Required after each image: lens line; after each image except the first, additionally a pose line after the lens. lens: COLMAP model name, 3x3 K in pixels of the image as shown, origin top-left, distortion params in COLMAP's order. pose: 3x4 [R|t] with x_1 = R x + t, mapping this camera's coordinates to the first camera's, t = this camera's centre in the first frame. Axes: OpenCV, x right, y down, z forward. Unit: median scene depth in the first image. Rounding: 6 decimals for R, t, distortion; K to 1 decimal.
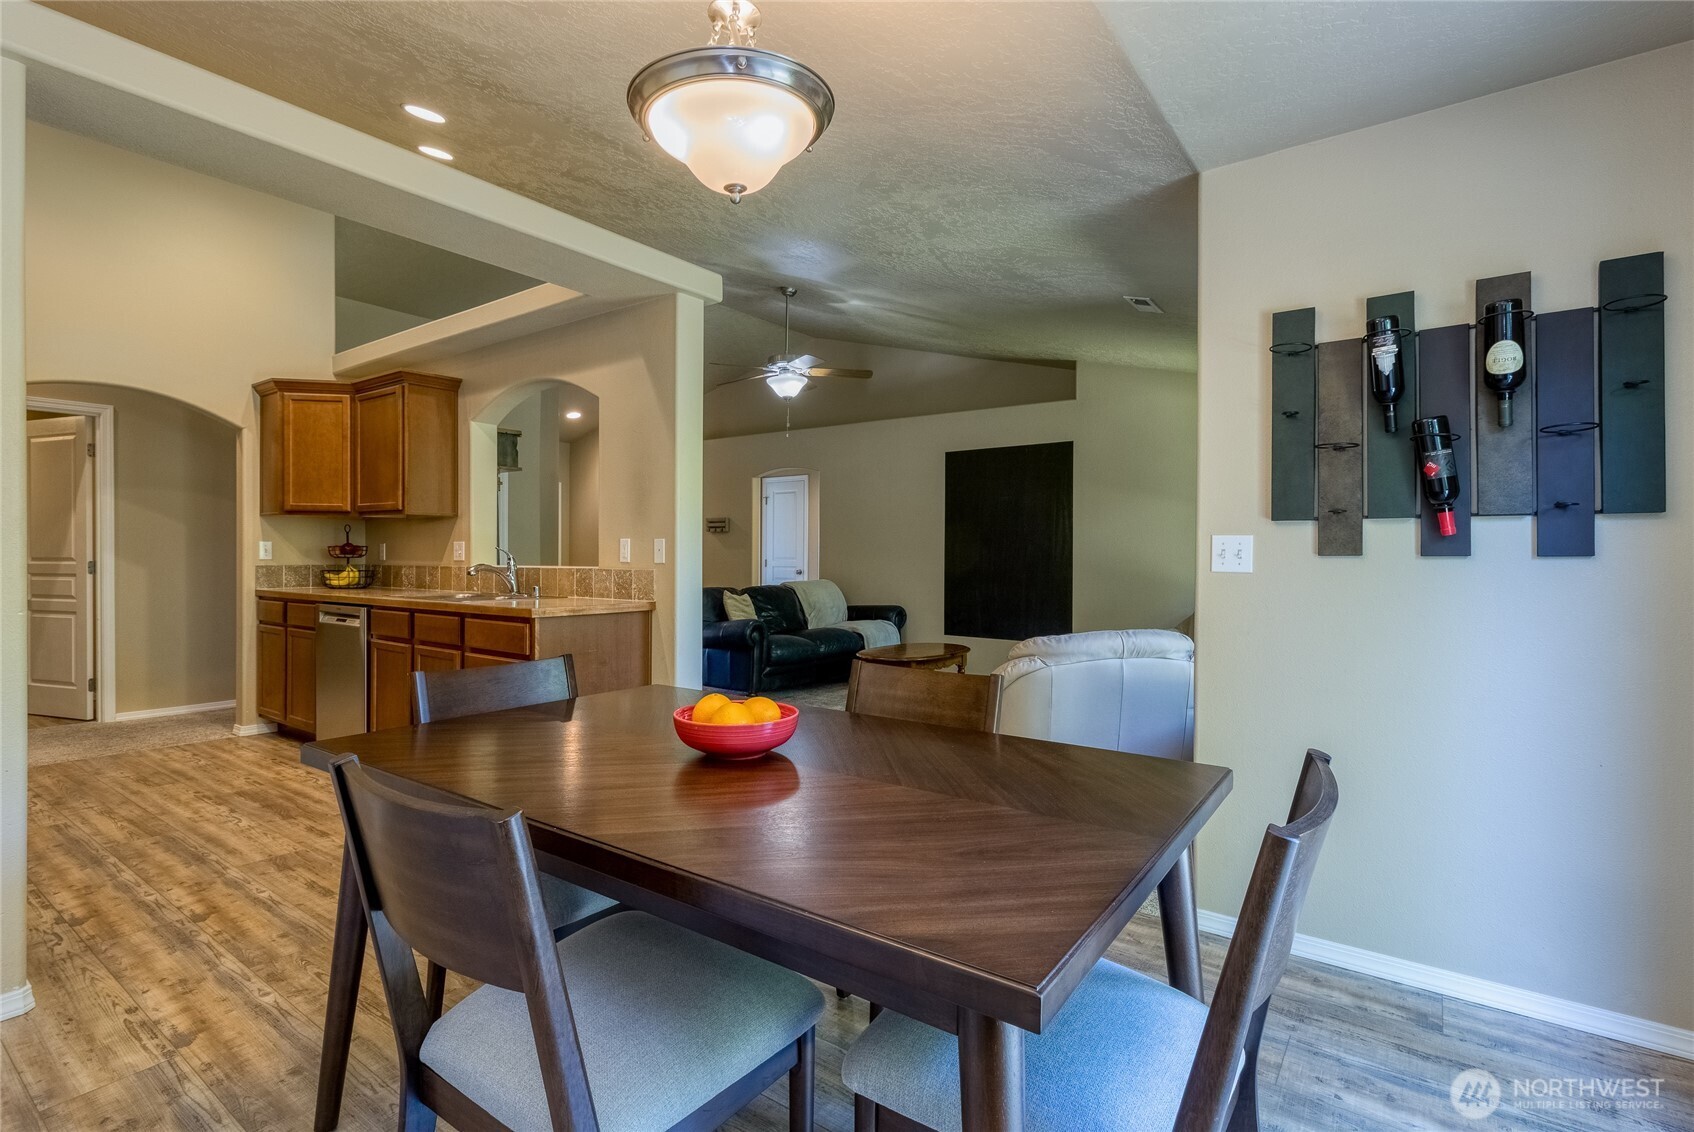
lens RADIAL K [[820.2, 0, 847.0], [0, 820.2, 566.0], [0, 0, 1]] dist [0.001900, -0.000057]
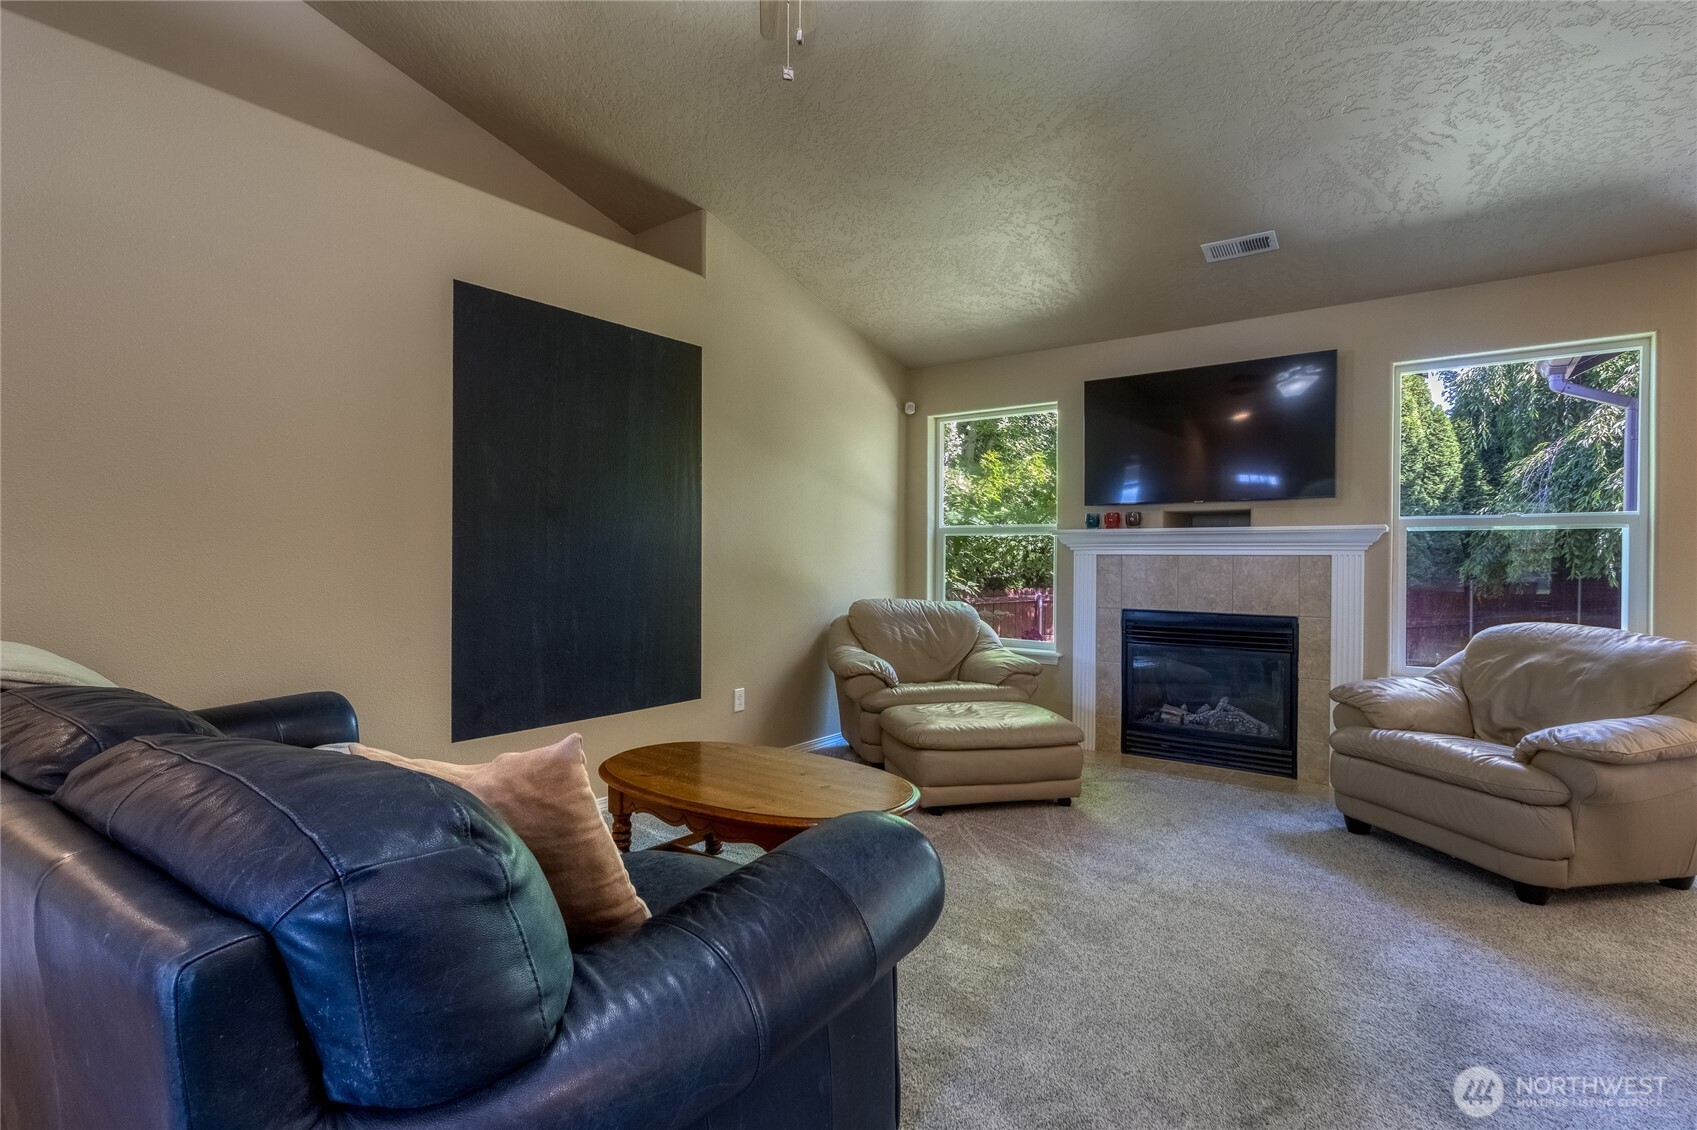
lens RADIAL K [[821.6, 0, 848.5], [0, 821.6, 565.0], [0, 0, 1]] dist [0.001900, -0.000057]
pose [[0.010582, -0.015016, 0.999831, -0.391958], [0.004439, 0.999878, 0.014970, -0.009215], [-0.999934, 0.004280, 0.010648, 1.159588]]
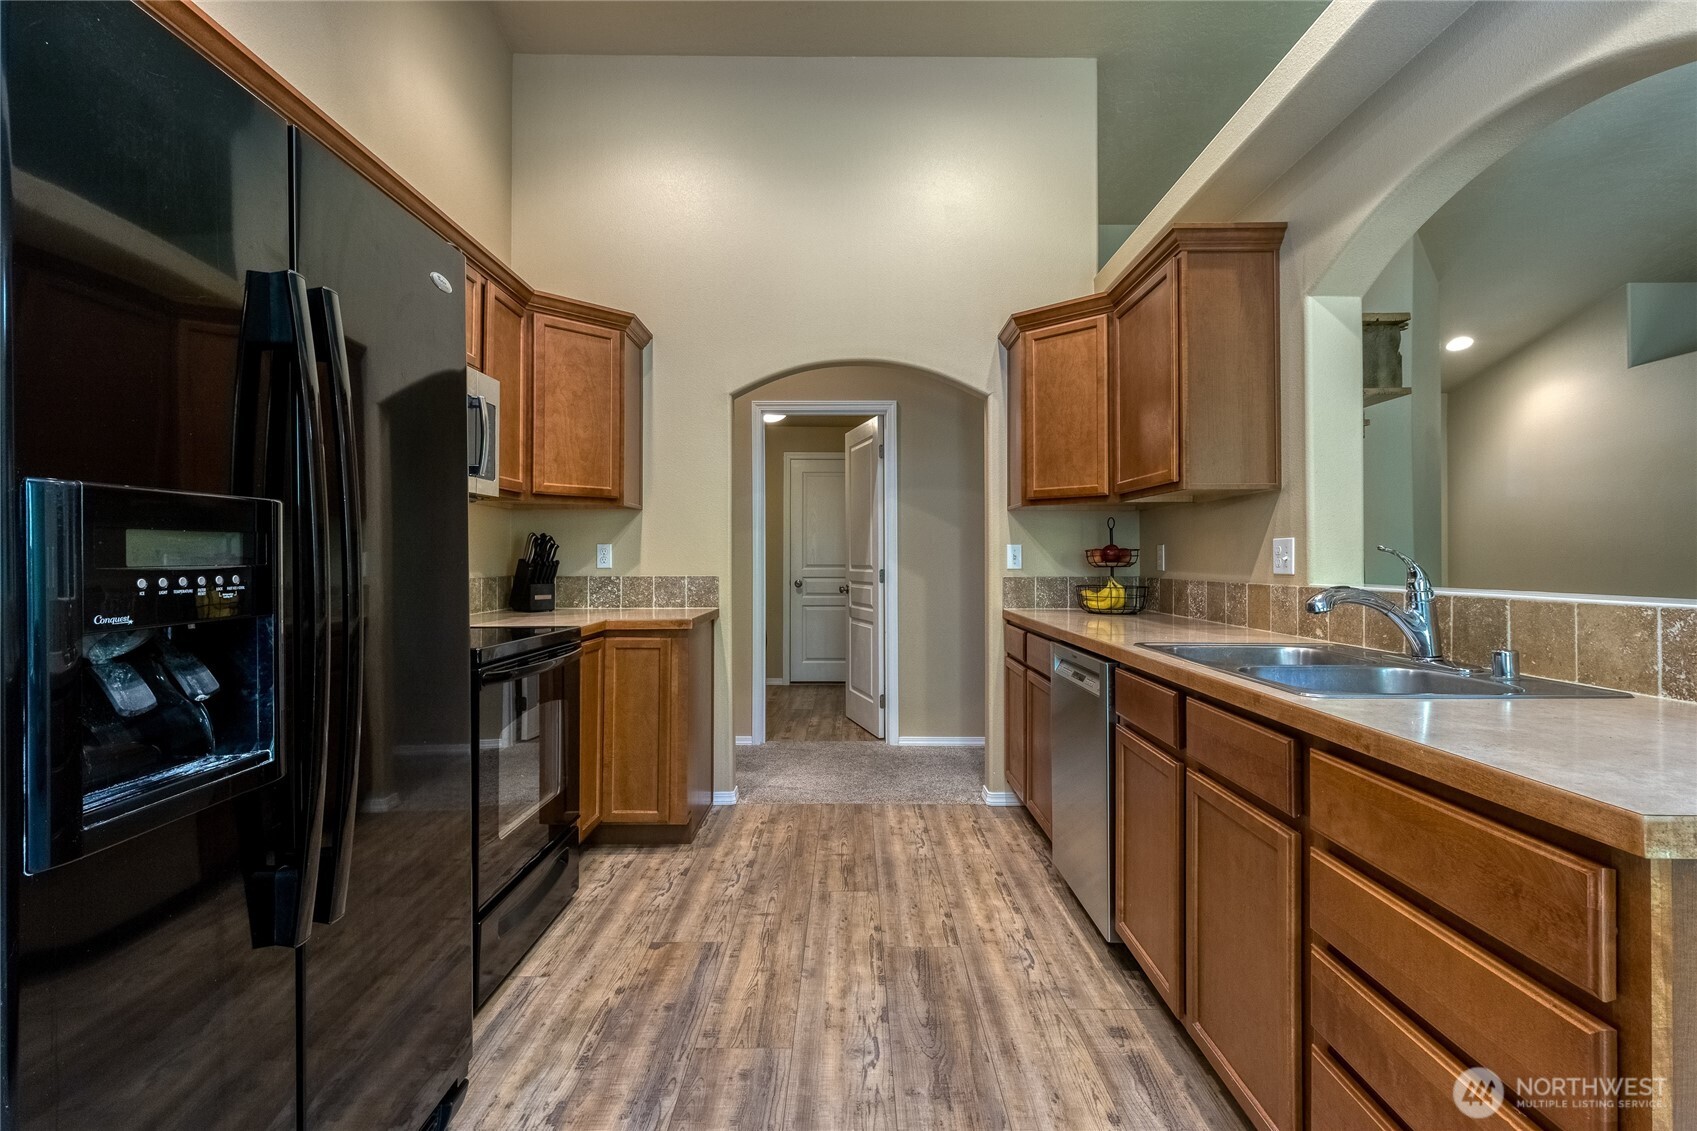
lens RADIAL K [[803.4, 0, 853.3], [0, 803.4, 543.6], [0, 0, 1]] dist [0.000098, -0.000155]
pose [[0.599447, -0.019446, -0.800178, -0.214670], [-0.006359, 0.999558, -0.029056, -0.008846], [0.800389, 0.022506, 0.599058, 0.446551]]
